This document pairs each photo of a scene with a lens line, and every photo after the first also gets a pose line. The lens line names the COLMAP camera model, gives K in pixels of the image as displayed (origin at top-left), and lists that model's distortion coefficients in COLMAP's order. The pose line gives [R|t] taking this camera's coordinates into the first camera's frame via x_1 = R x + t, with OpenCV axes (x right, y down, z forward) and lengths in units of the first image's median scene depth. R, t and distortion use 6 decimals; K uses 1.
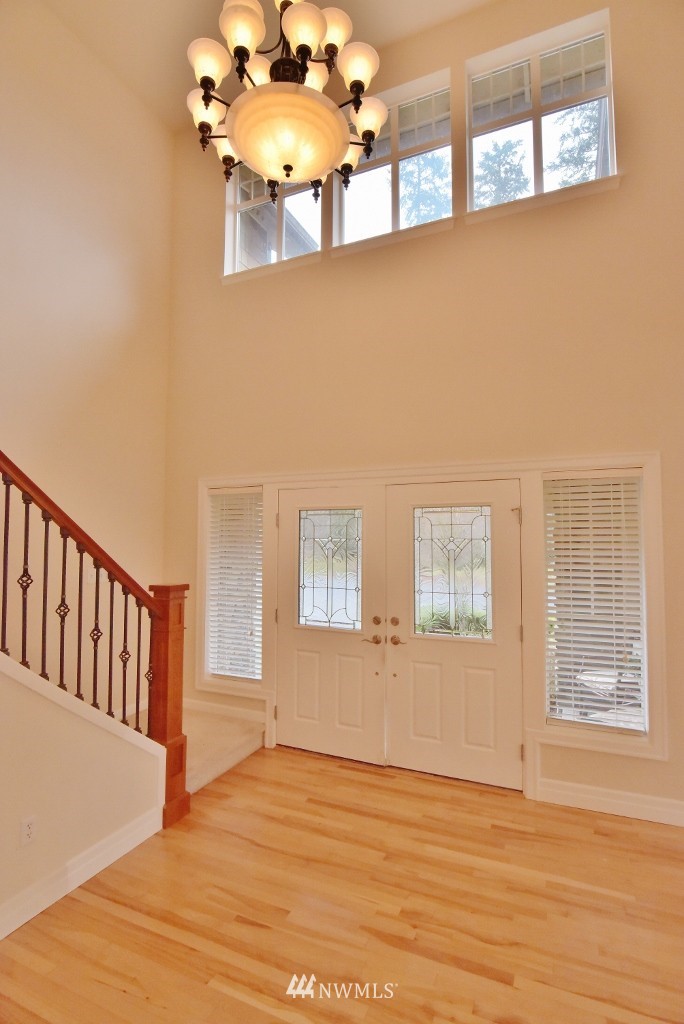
lens RADIAL K [[499.5, 0, 342.0], [0, 499.5, 512.0], [0, 0, 1]] dist [-0.022659, -0.000526]
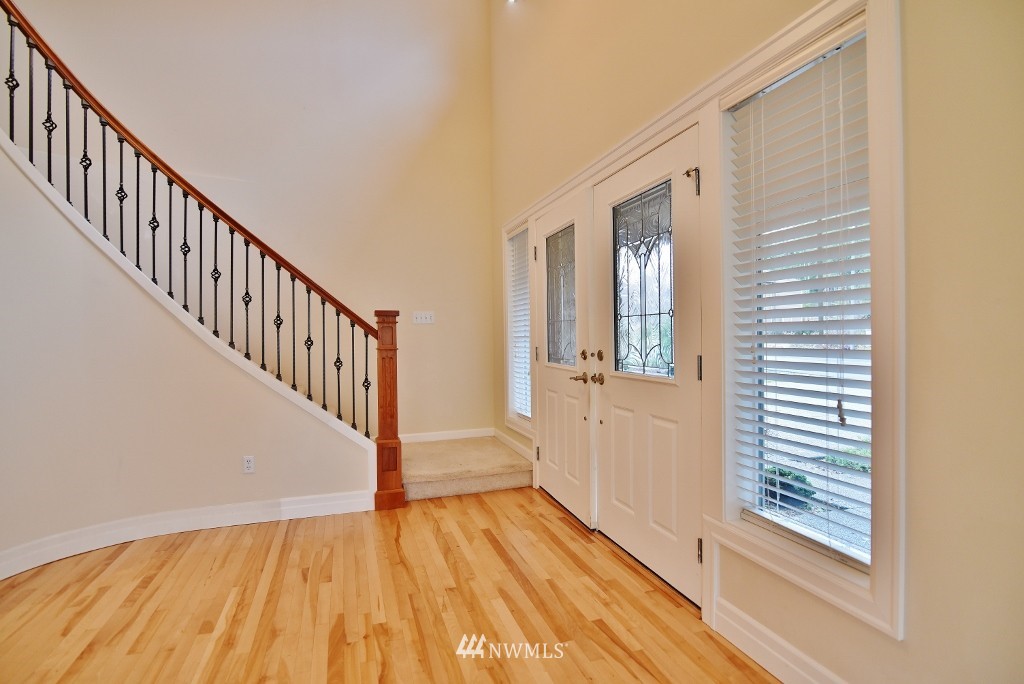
lens RADIAL K [[499.5, 0, 512.0], [0, 499.5, 342.0], [0, 0, 1]] dist [-0.022659, -0.000526]
pose [[0.675407, -0.002355, -0.737441, 0.709092], [0.058405, 0.997025, 0.050308, 0.175476], [0.735128, -0.077048, 0.673535, 0.424163]]
